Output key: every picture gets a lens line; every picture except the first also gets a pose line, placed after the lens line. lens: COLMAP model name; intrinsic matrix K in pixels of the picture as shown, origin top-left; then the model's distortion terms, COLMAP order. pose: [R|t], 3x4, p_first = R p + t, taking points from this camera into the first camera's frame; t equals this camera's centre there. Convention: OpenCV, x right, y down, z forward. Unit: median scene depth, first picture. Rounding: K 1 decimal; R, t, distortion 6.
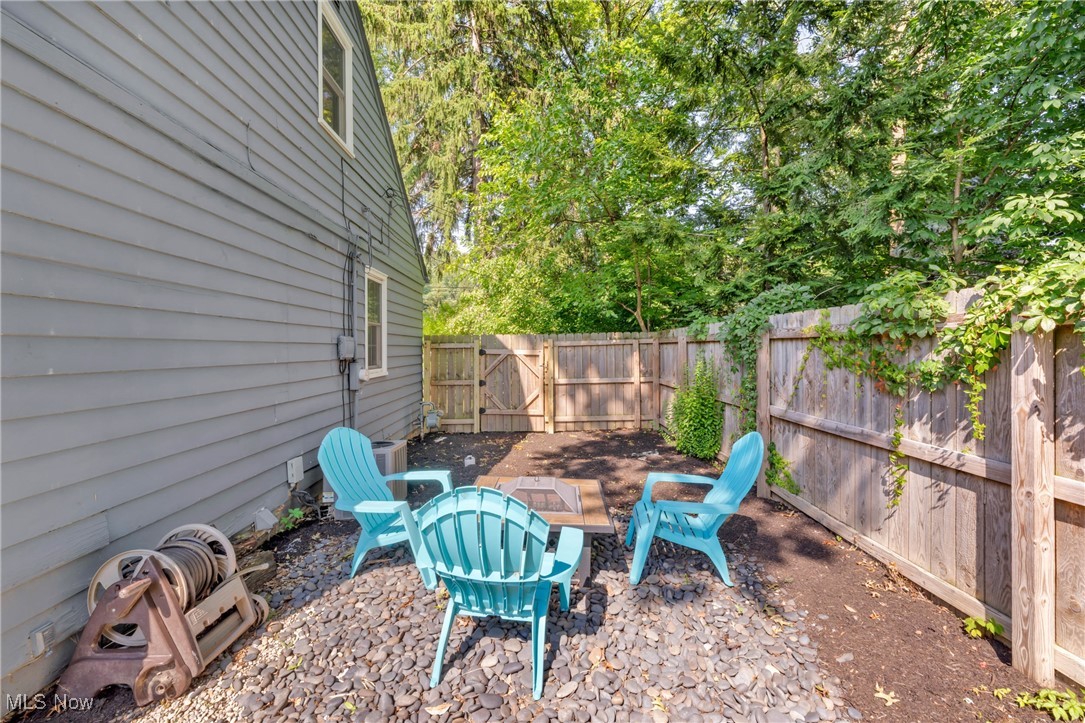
lens RADIAL K [[430.1, 0, 541.9], [0, 430.1, 347.5], [0, 0, 1]] dist [0.000361, 0.000068]
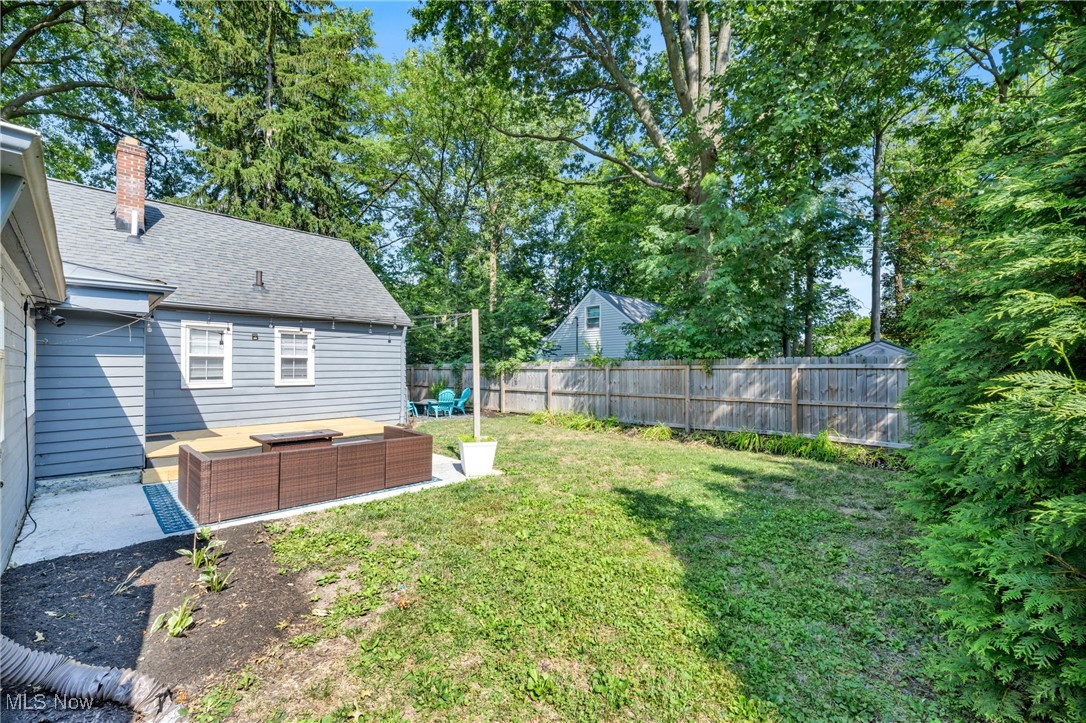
lens RADIAL K [[432.9, 0, 543.0], [0, 432.9, 361.5], [0, 0, 1]] dist [-0.000050, 0.000016]
pose [[0.698717, 0.017421, 0.715186, -0.992514], [-0.003537, 0.999775, -0.020898, -0.006665], [-0.715389, 0.012072, 0.698622, -1.249416]]
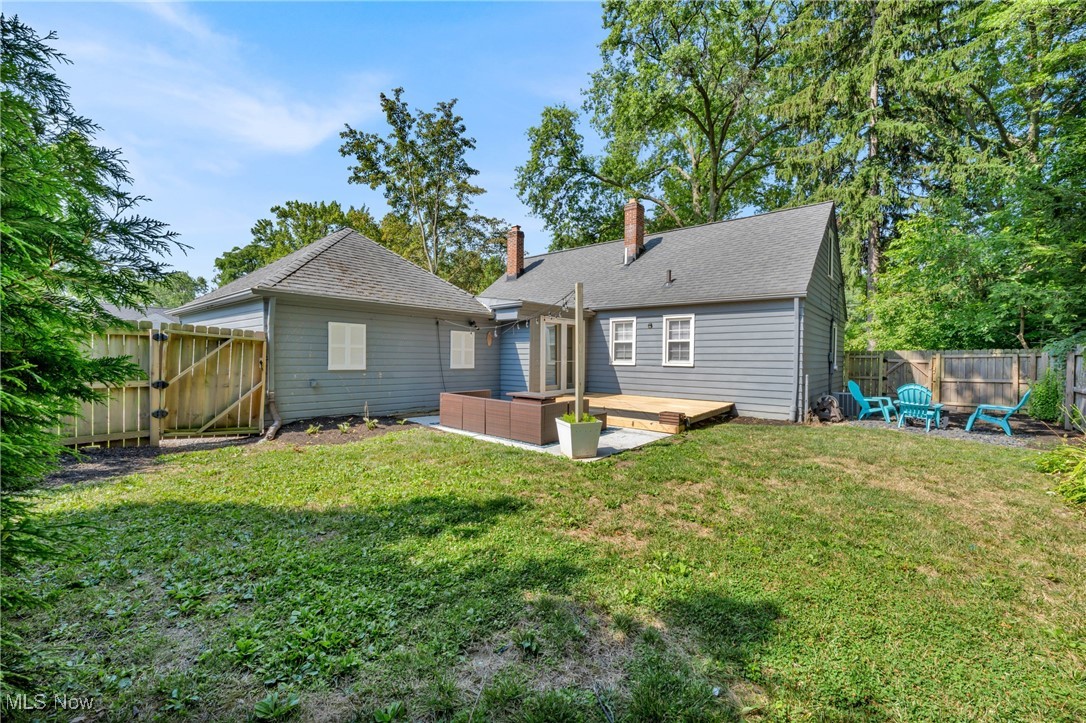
lens RADIAL K [[438.8, 0, 543.0], [0, 438.8, 361.5], [0, 0, 1]] dist [-0.000434, 0.000000]
pose [[0.752172, 0.021989, -0.658600, -0.011464], [-0.014343, 0.999753, 0.016998, 0.004548], [0.658811, -0.003339, 0.752301, -1.224539]]
